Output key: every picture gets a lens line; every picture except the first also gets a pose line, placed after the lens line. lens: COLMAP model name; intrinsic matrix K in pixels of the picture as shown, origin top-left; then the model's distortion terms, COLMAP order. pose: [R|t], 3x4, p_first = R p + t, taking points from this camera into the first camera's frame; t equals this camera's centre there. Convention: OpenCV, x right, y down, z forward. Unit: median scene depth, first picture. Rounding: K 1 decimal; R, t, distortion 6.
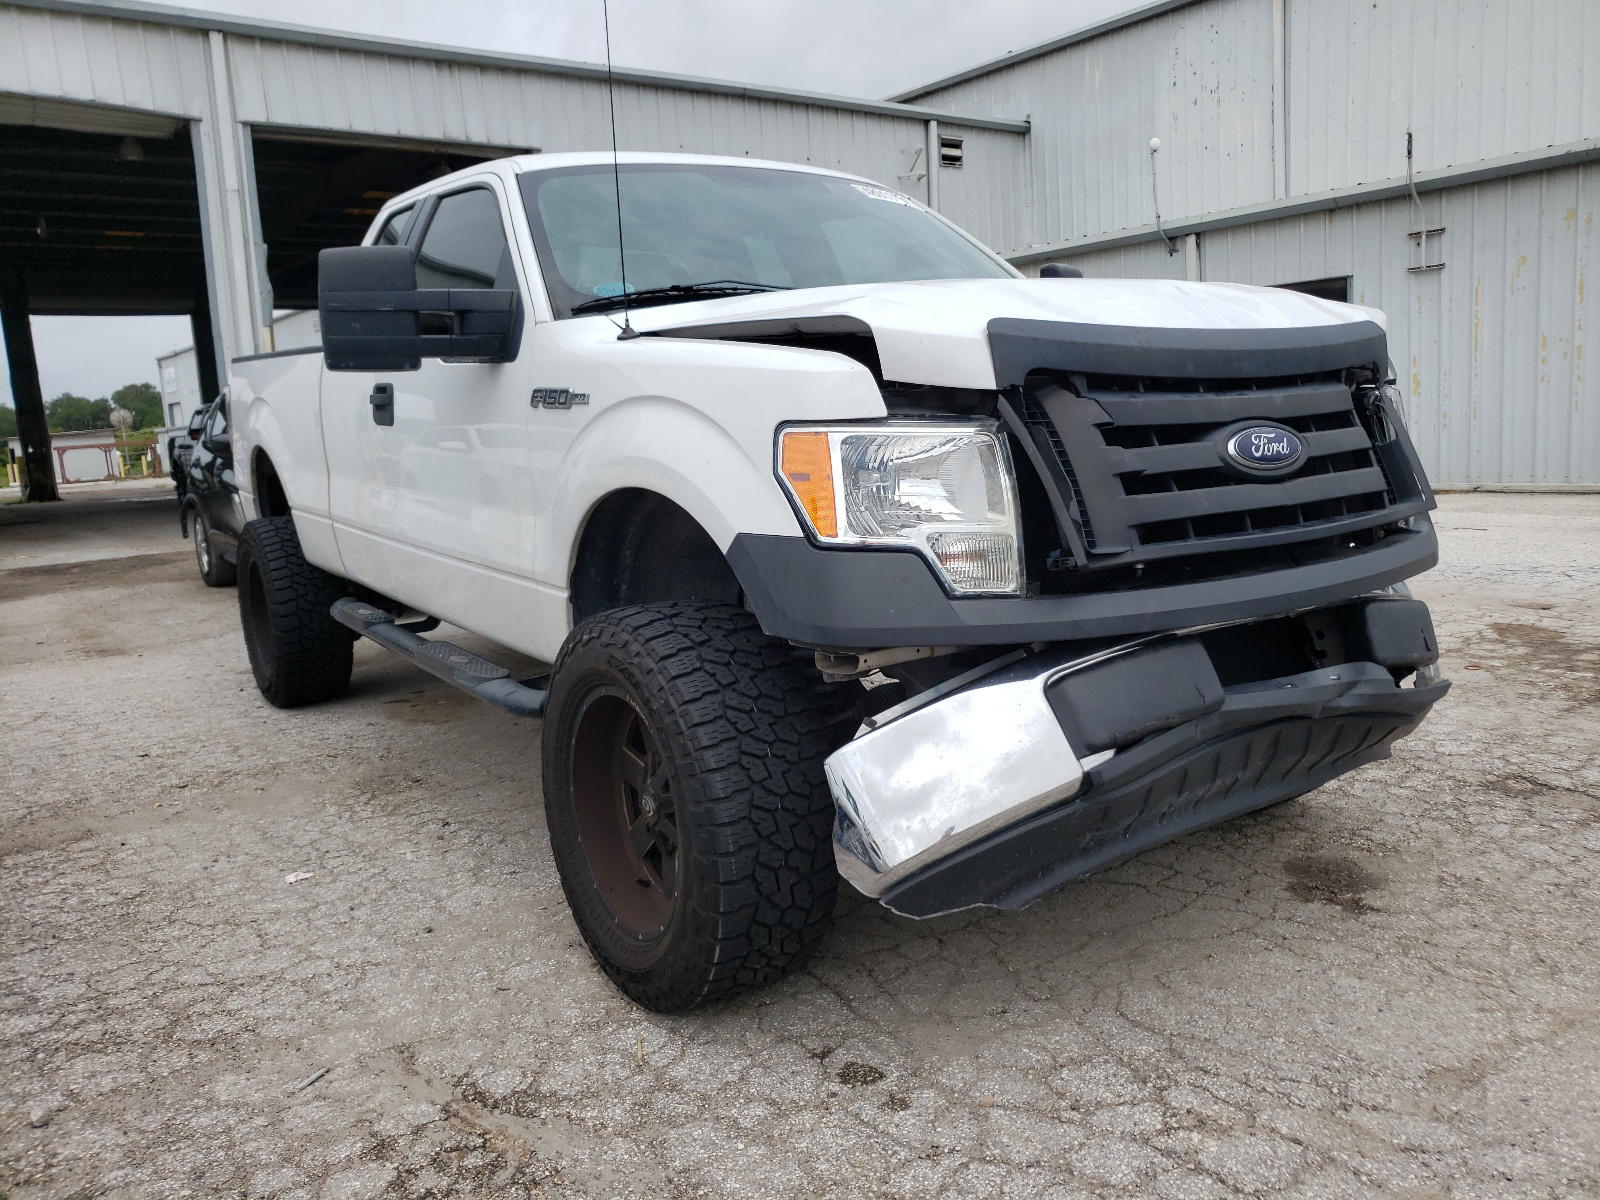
lens RADIAL K [[1291.9, 0, 800.0], [0, 1291.9, 600.0], [0, 0, 1]] dist [-0.004551, 0.005975]
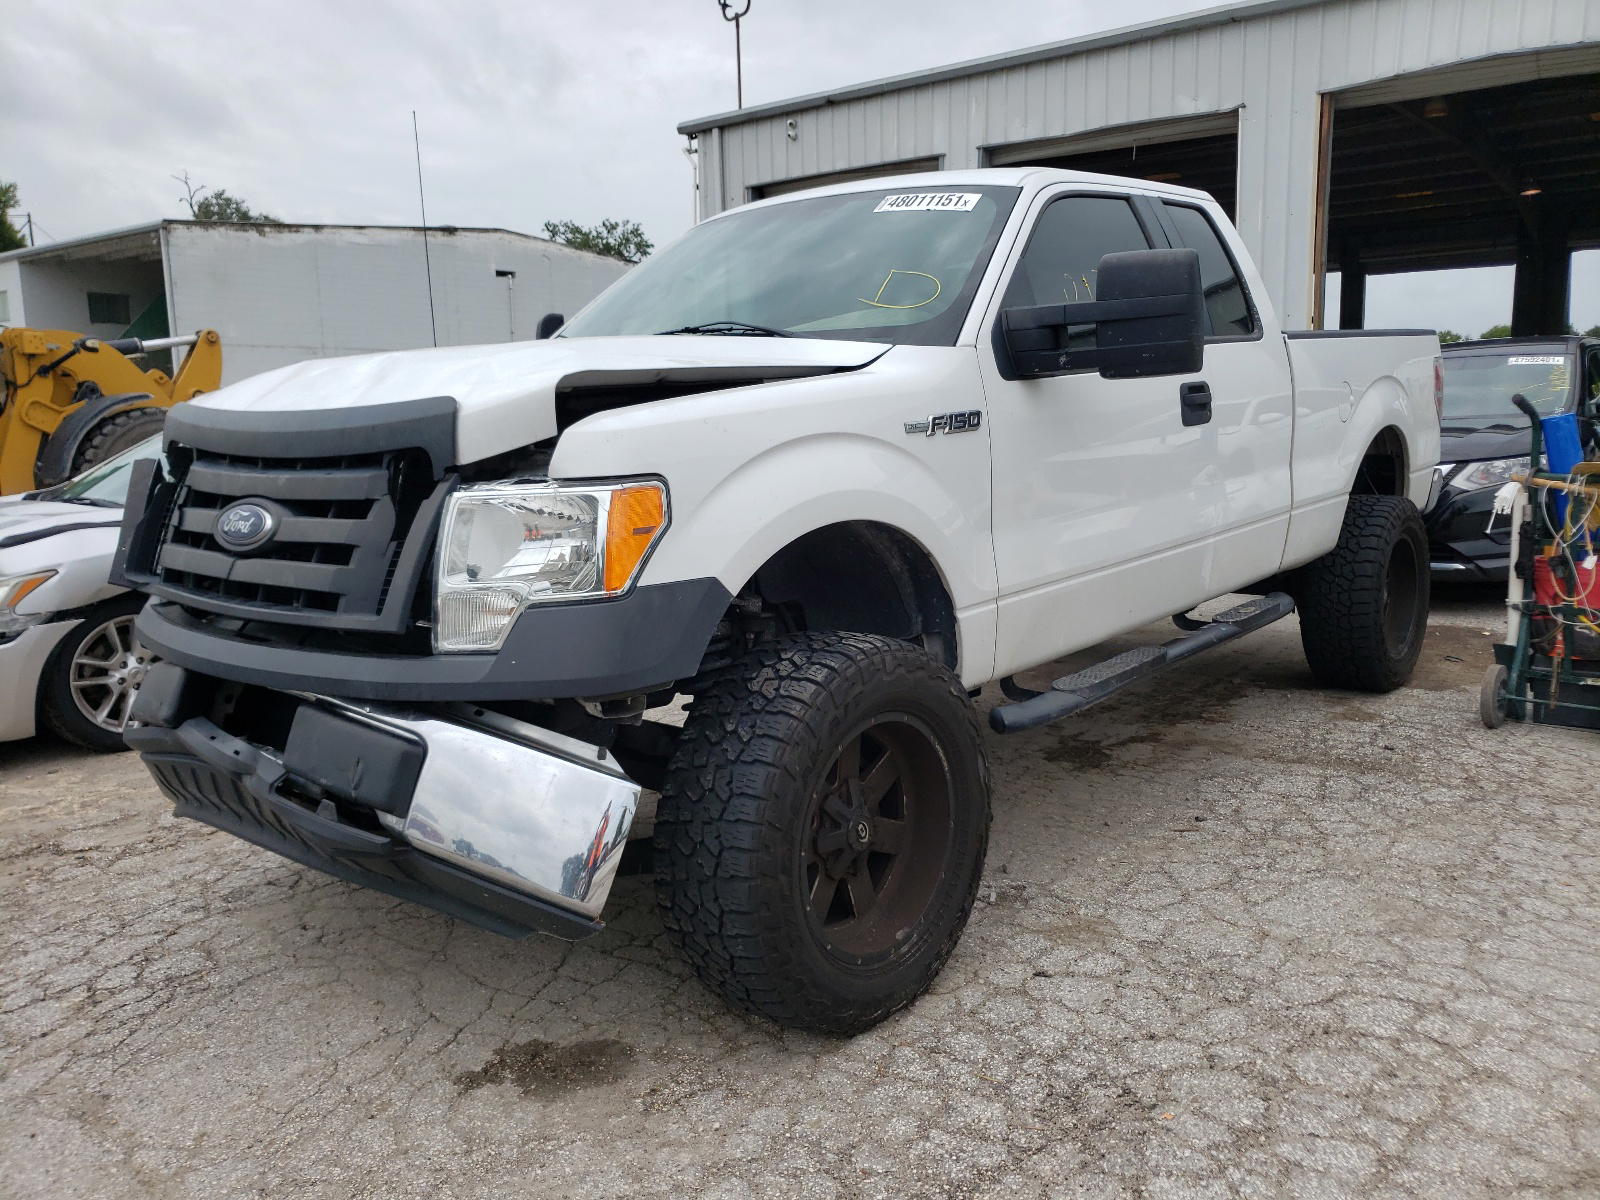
lens RADIAL K [[1242.3, 0, 800.0], [0, 1242.3, 600.0], [0, 0, 1]] dist [0.005578, 0.009597]
pose [[0.253001, 0.198777, -0.946825, 1.434858], [-0.137393, 0.976128, 0.168216, -0.286880], [0.957660, 0.087528, 0.274272, 1.134947]]
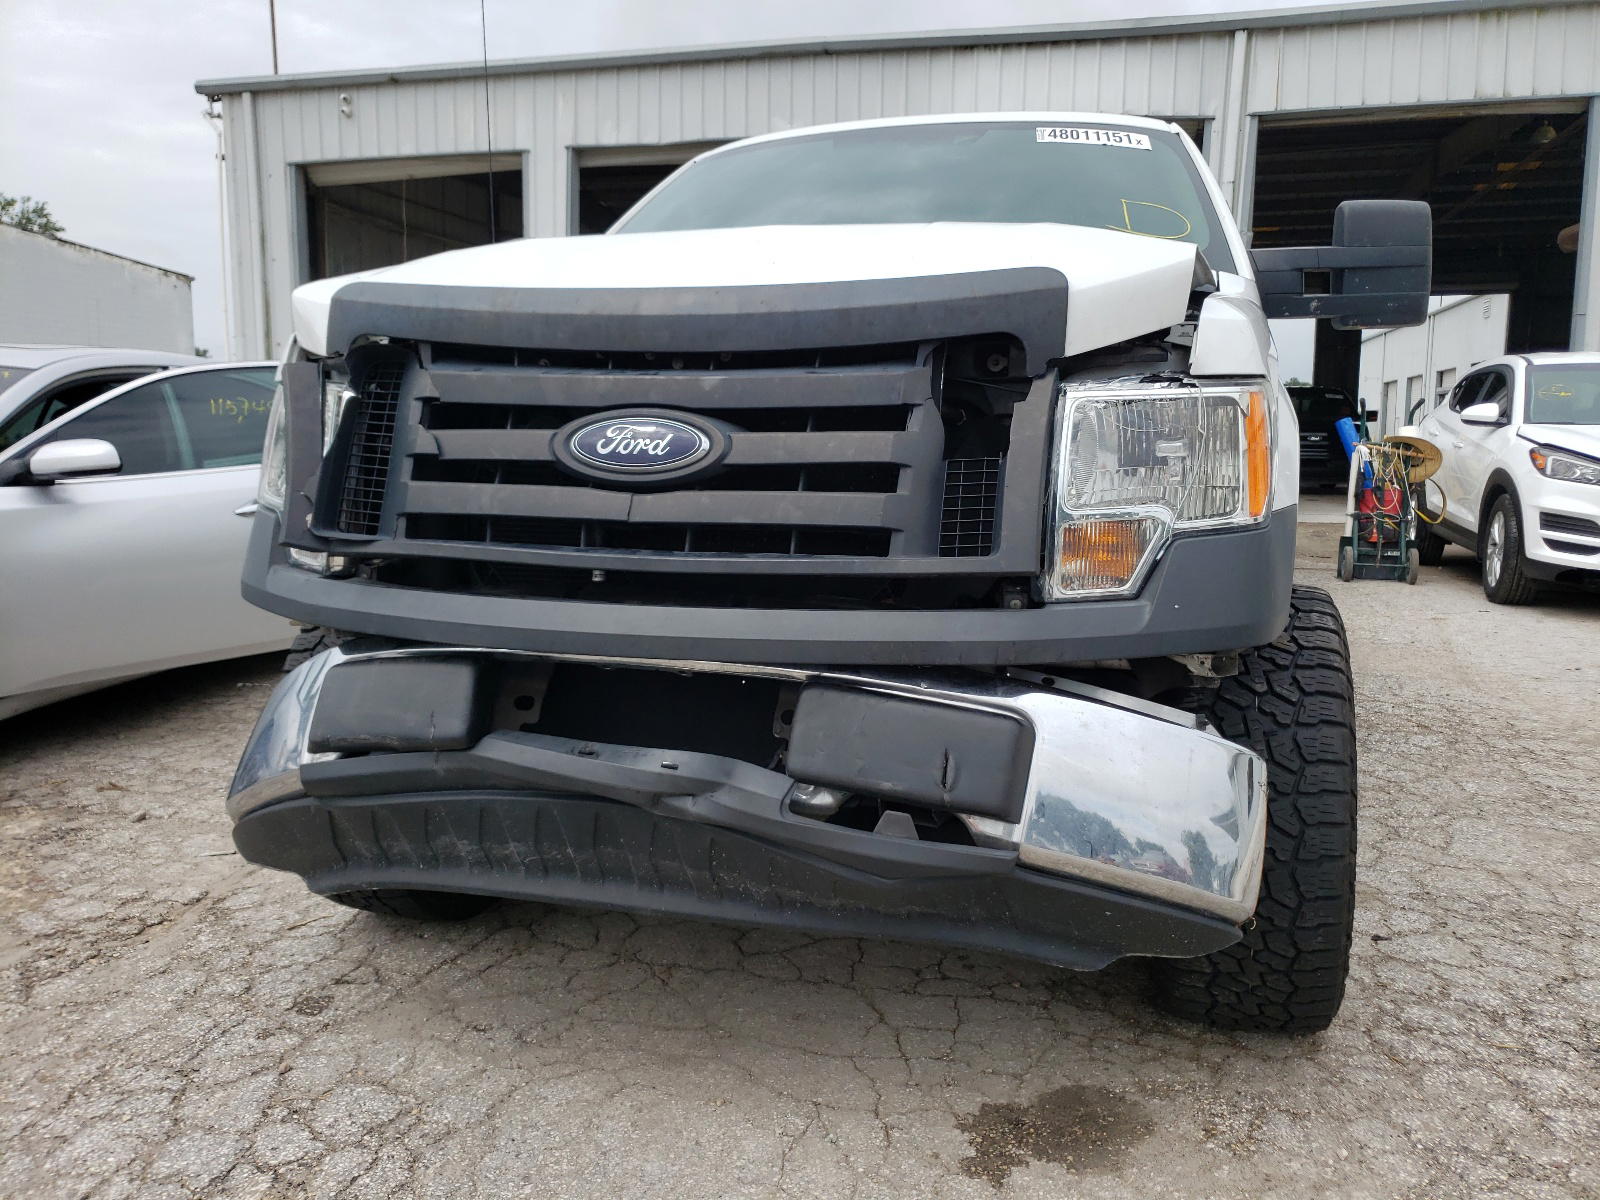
lens RADIAL K [[1261.5, 0, 800.0], [0, 1261.5, 600.0], [0, 0, 1]] dist [-0.011161, 0.039961]
pose [[0.621673, 0.164101, -0.765894, 0.974795], [-0.155039, 0.984241, 0.085040, -0.102899], [0.767780, 0.065876, 0.637318, 0.592158]]
